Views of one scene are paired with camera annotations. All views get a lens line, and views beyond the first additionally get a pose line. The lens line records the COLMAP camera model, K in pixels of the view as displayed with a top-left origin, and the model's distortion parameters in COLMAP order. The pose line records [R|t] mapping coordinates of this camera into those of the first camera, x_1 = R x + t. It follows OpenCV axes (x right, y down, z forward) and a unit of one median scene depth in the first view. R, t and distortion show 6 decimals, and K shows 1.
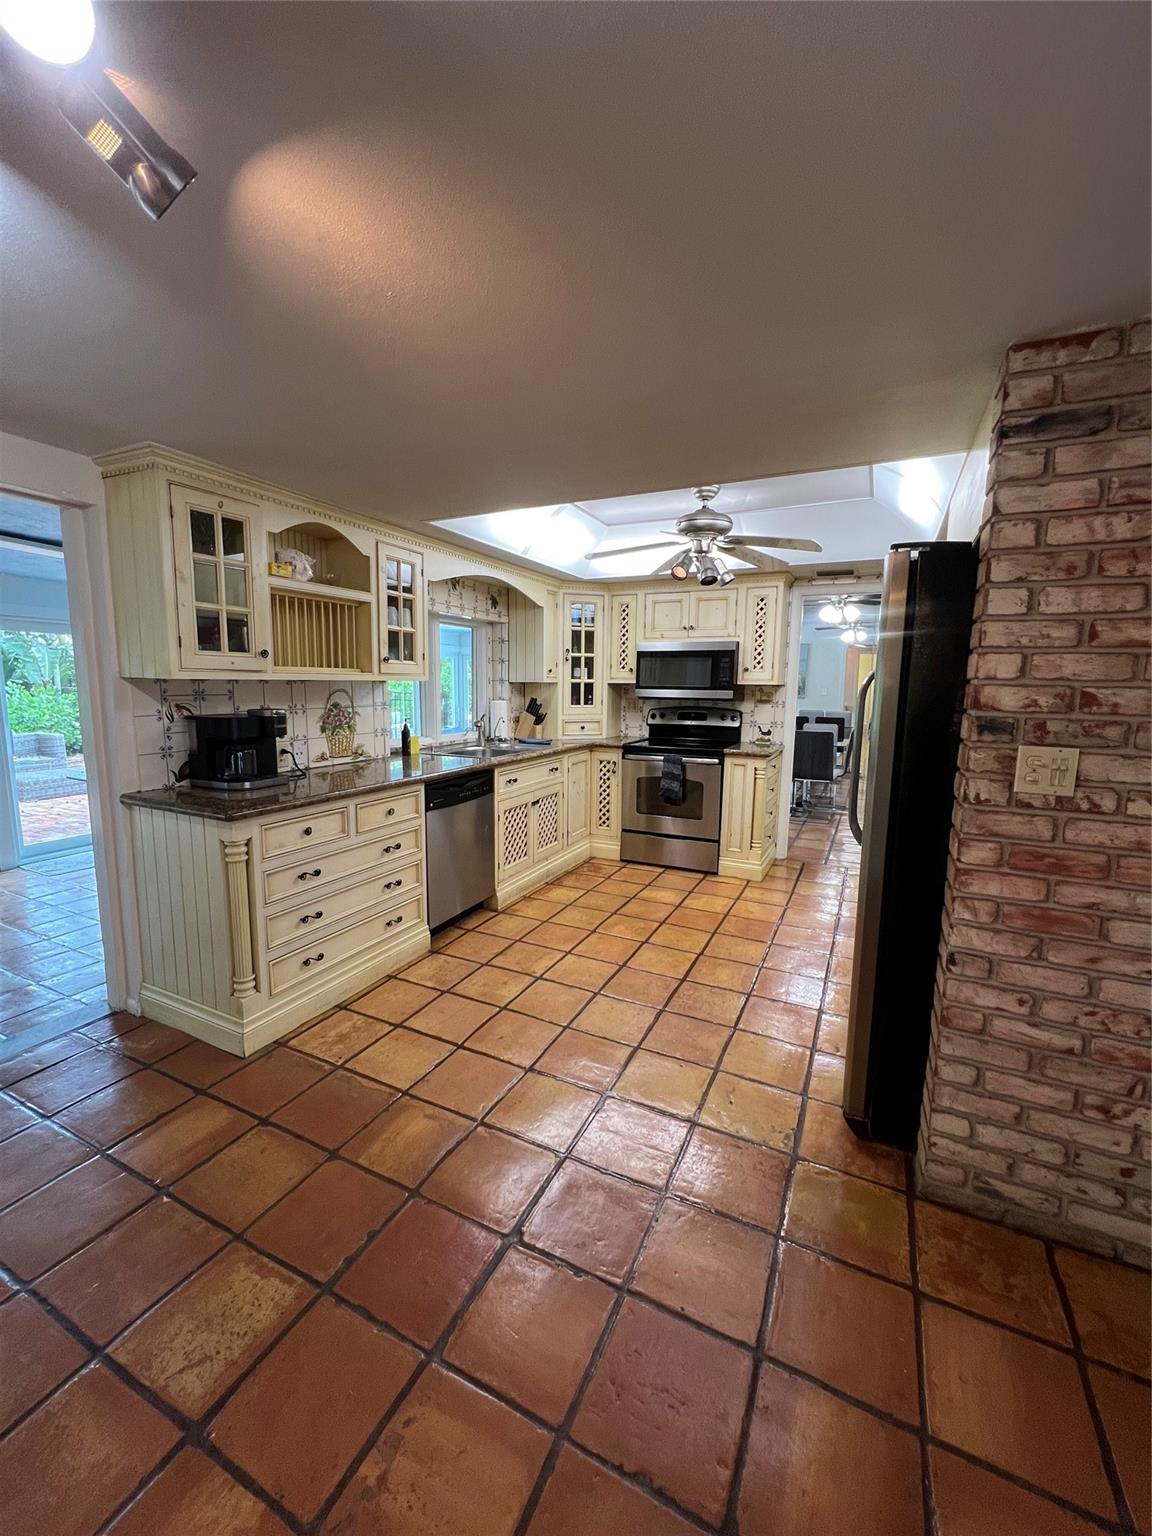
lens RADIAL K [[616.3, 0, 579.2], [0, 616.3, 766.7], [0, 0, 1]] dist [-0.003802, 0.001198]
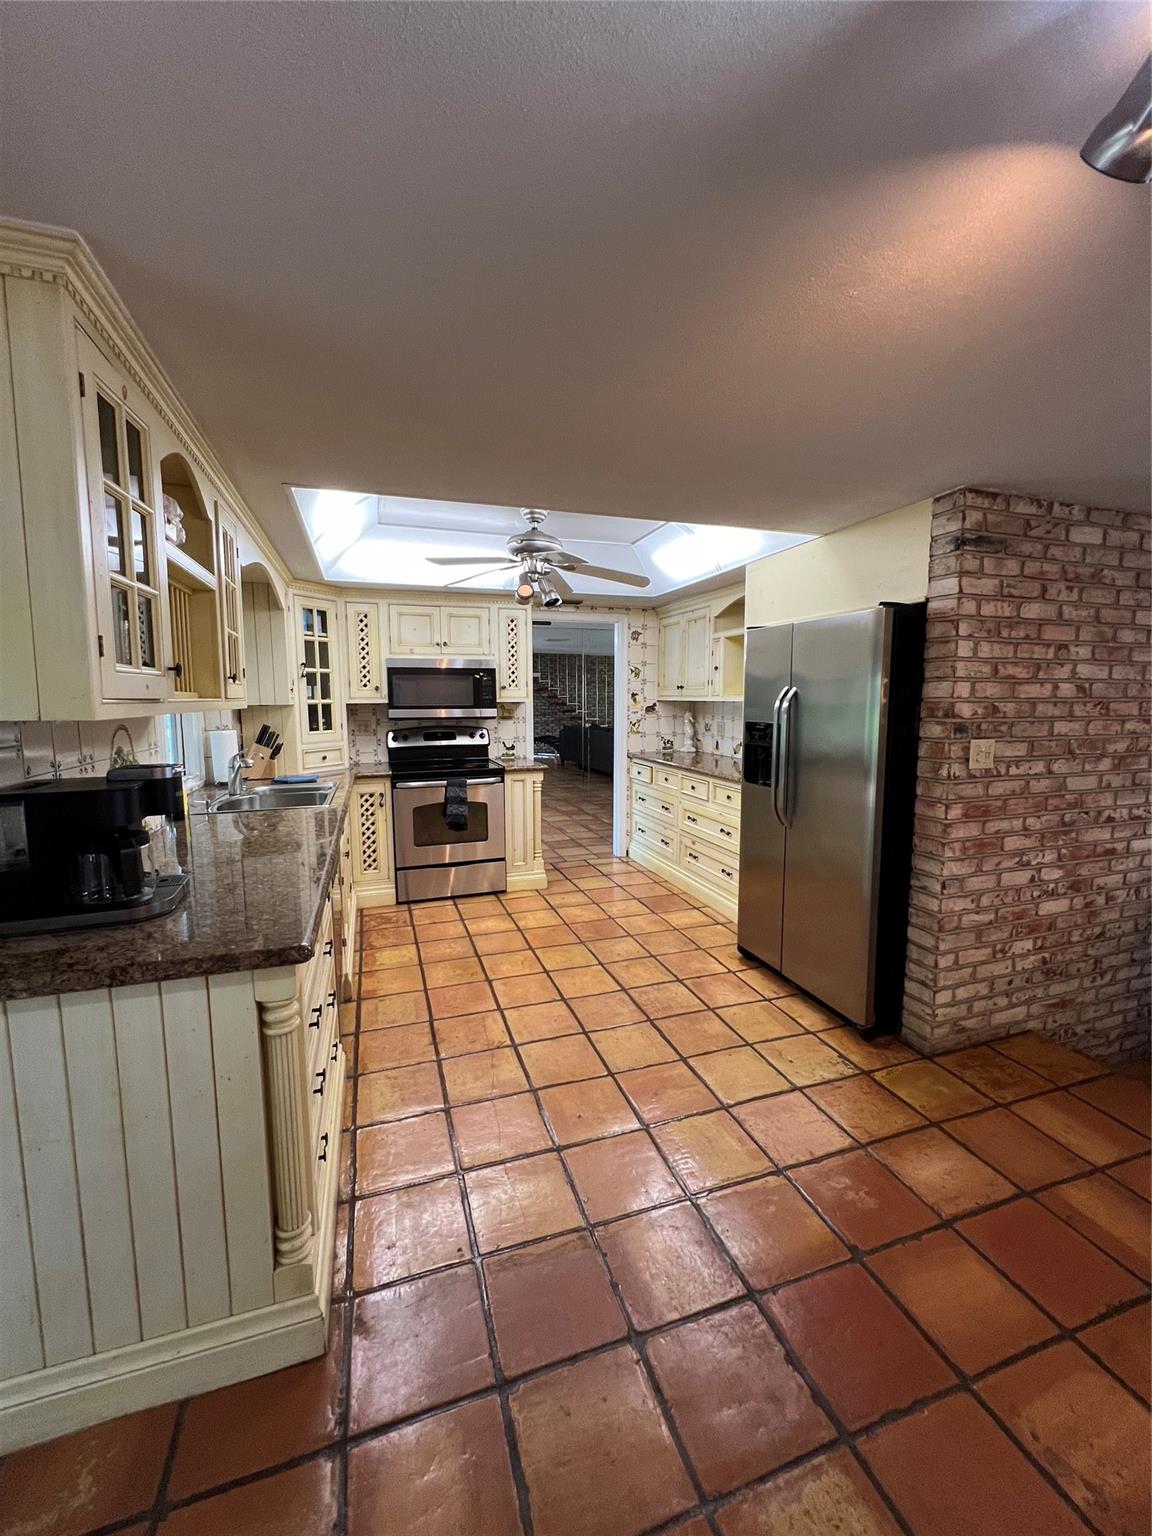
lens RADIAL K [[616.3, 0, 579.2], [0, 616.3, 766.7], [0, 0, 1]] dist [-0.003802, 0.001198]
pose [[0.710911, -0.094843, 0.696857, -0.660970], [0.109773, 0.993685, 0.023254, -0.066915], [-0.694662, 0.059965, 0.716833, 0.338348]]
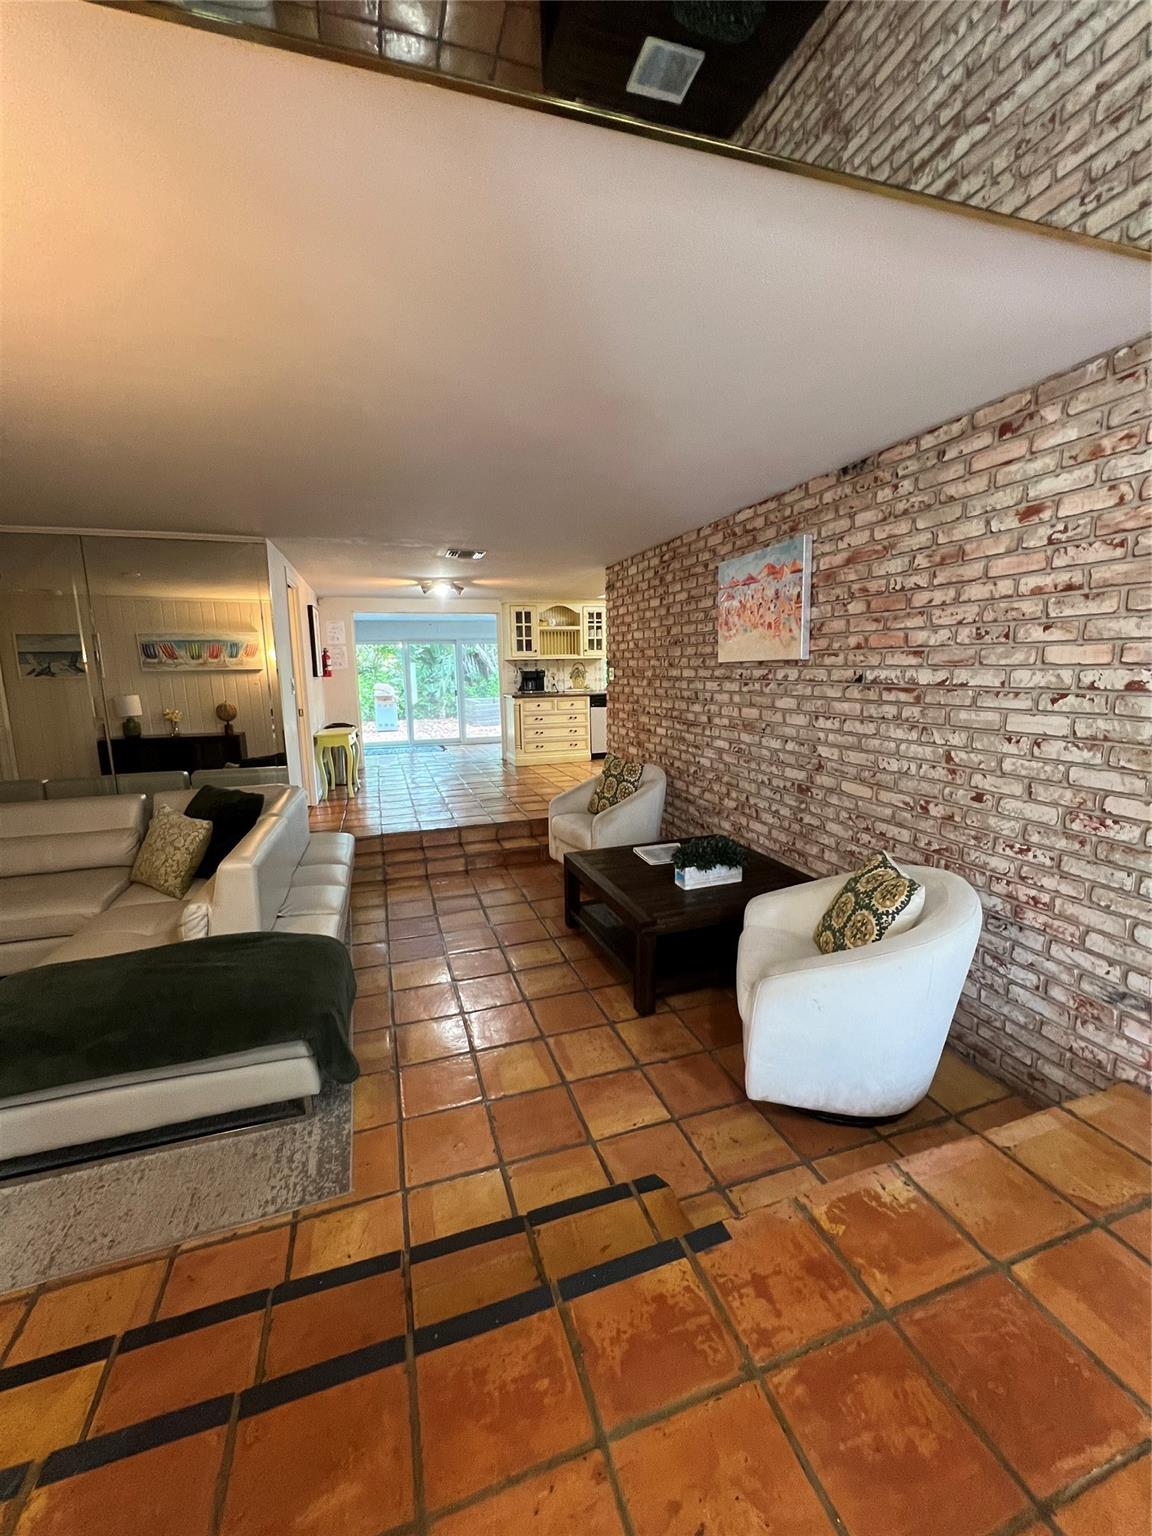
lens RADIAL K [[614.2, 0, 576.0], [0, 614.2, 768.0], [0, 0, 1]] dist [0.002126, 0.000579]
pose [[0.691464, 0.089032, -0.716903, 2.028161], [-0.068888, 0.995980, 0.057248, 0.232752], [0.719119, 0.009801, 0.694818, -1.101682]]
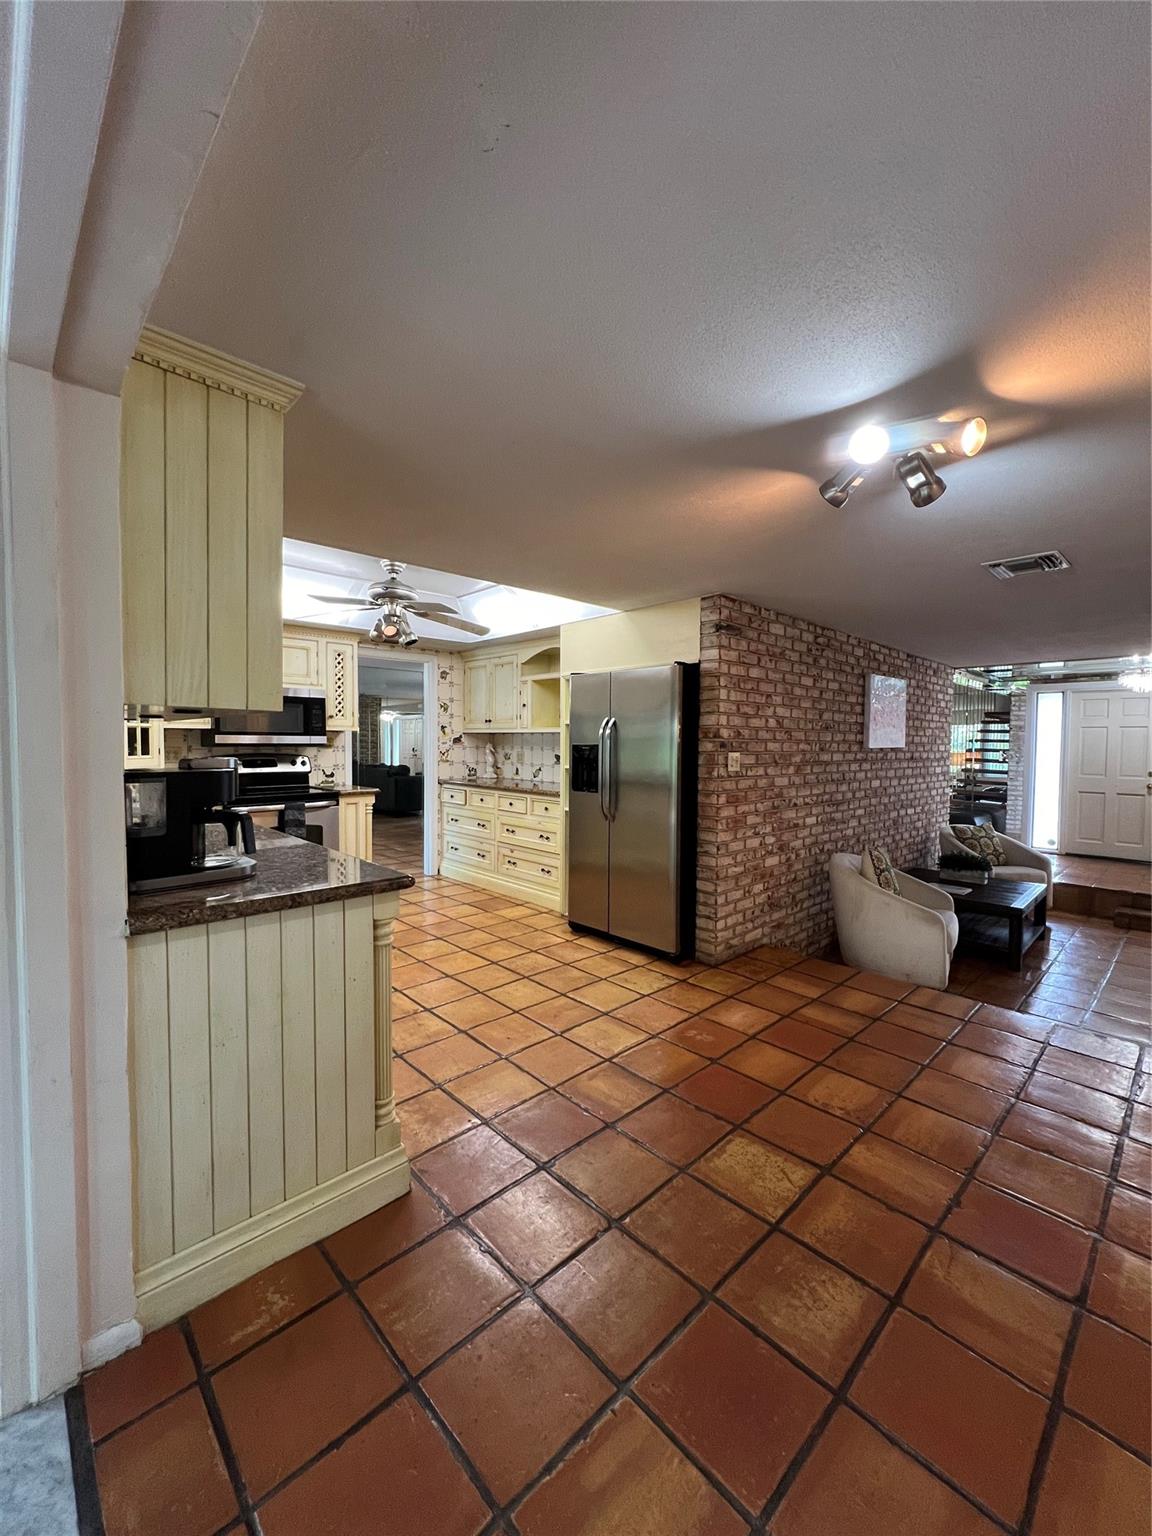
lens RADIAL K [[616.3, 0, 579.2], [0, 616.3, 766.7], [0, 0, 1]] dist [-0.003802, 0.001198]
pose [[0.346910, -0.049310, 0.936601, -1.072075], [0.126448, 0.991959, 0.005389, -0.039278], [-0.929335, 0.116562, 0.350355, 0.414766]]
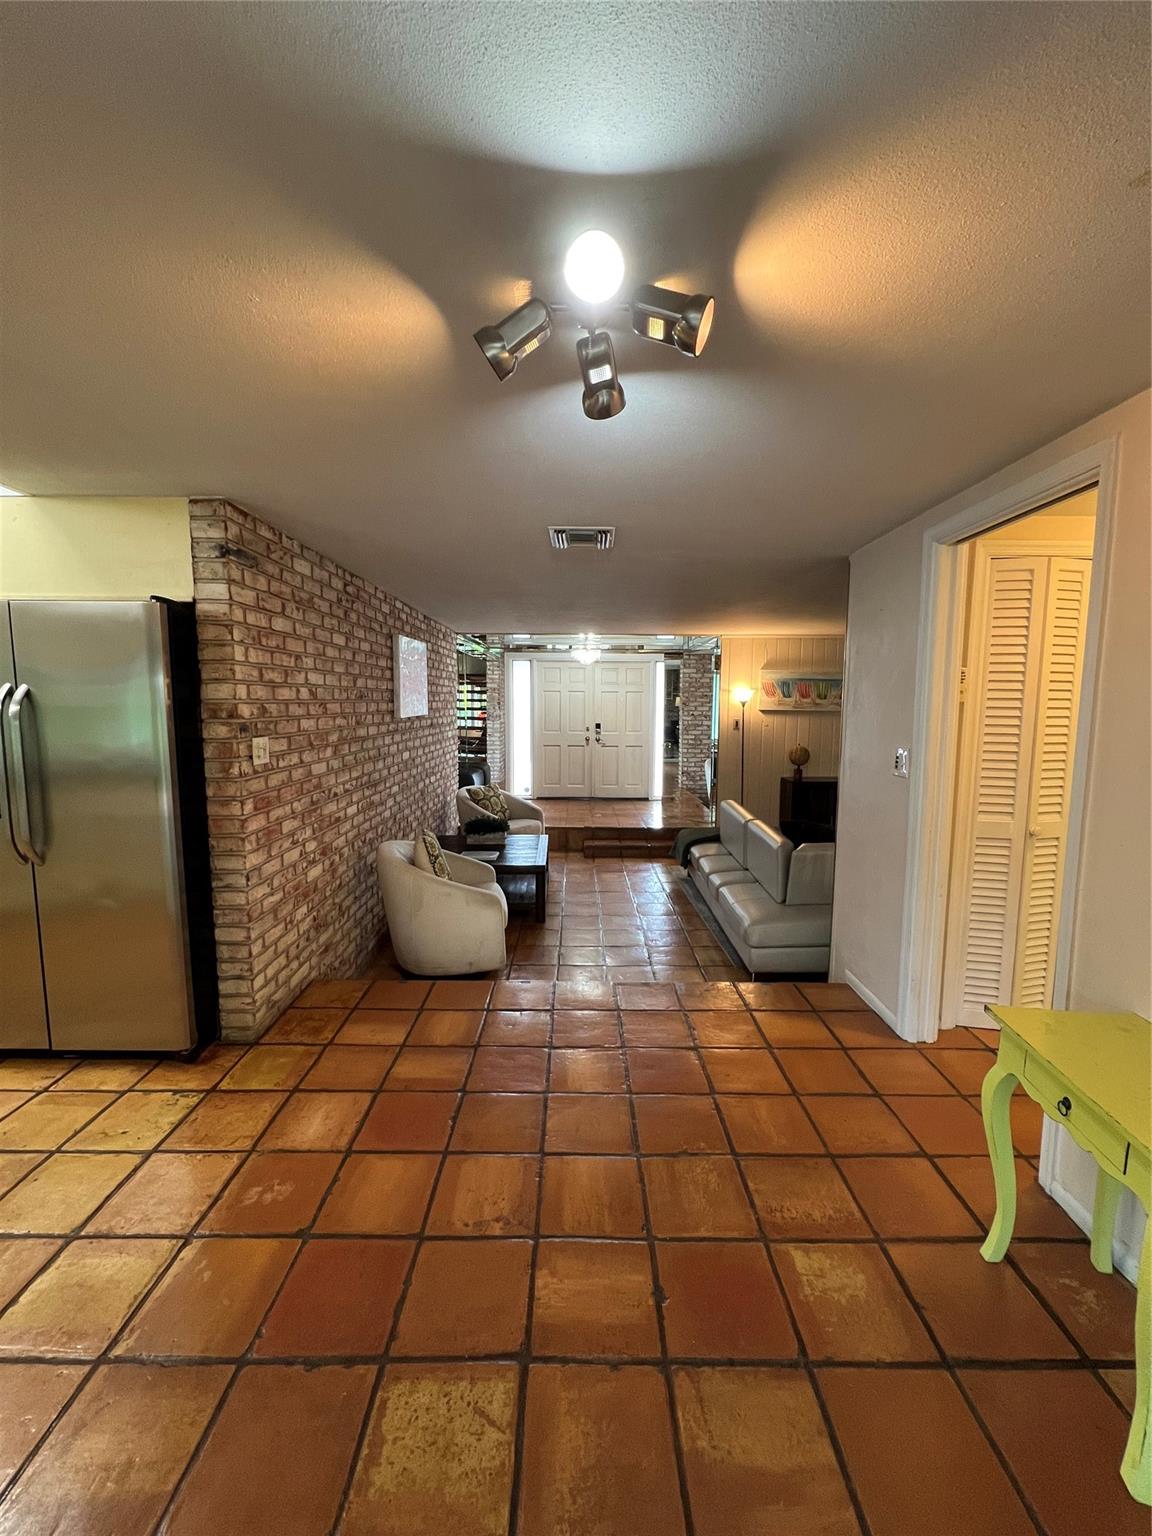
lens RADIAL K [[616.3, 0, 579.2], [0, 616.3, 766.7], [0, 0, 1]] dist [-0.003802, 0.001198]
pose [[-0.439028, -0.114610, 0.891133, -0.722592], [0.111437, 0.977226, 0.180584, -0.097620], [-0.891536, 0.178586, -0.416258, 0.544489]]
